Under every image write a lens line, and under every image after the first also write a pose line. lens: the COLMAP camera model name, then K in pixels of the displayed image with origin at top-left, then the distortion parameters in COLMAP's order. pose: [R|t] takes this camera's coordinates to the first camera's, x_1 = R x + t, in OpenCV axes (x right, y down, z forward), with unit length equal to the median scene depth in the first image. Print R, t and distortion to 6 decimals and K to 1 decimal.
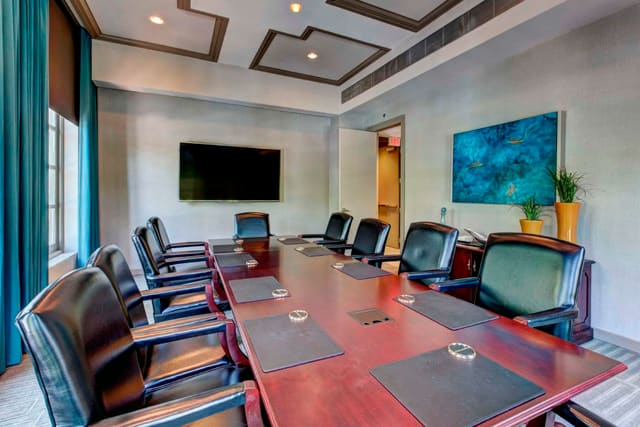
lens RADIAL K [[287.6, 0, 316.8], [0, 287.6, 197.4], [0, 0, 1]] dist [-0.000778, -0.000105]
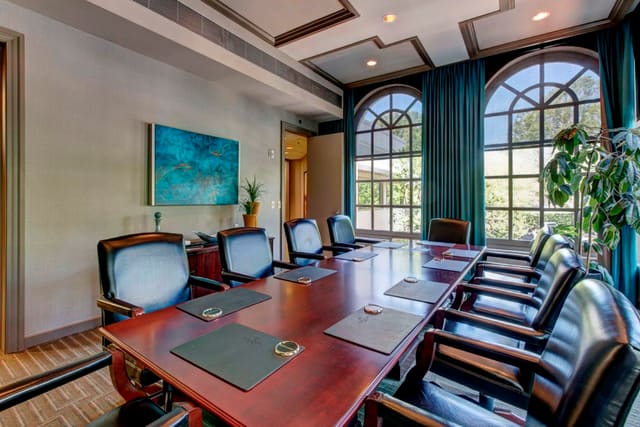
lens RADIAL K [[287.6, 0, 316.8], [0, 287.6, 197.4], [0, 0, 1]] dist [-0.000778, -0.000105]
pose [[-0.505788, -0.002585, 0.862654, -0.573436], [0.000972, 0.999993, 0.003566, -0.009638], [-0.862658, 0.002642, -0.505782, 1.202430]]
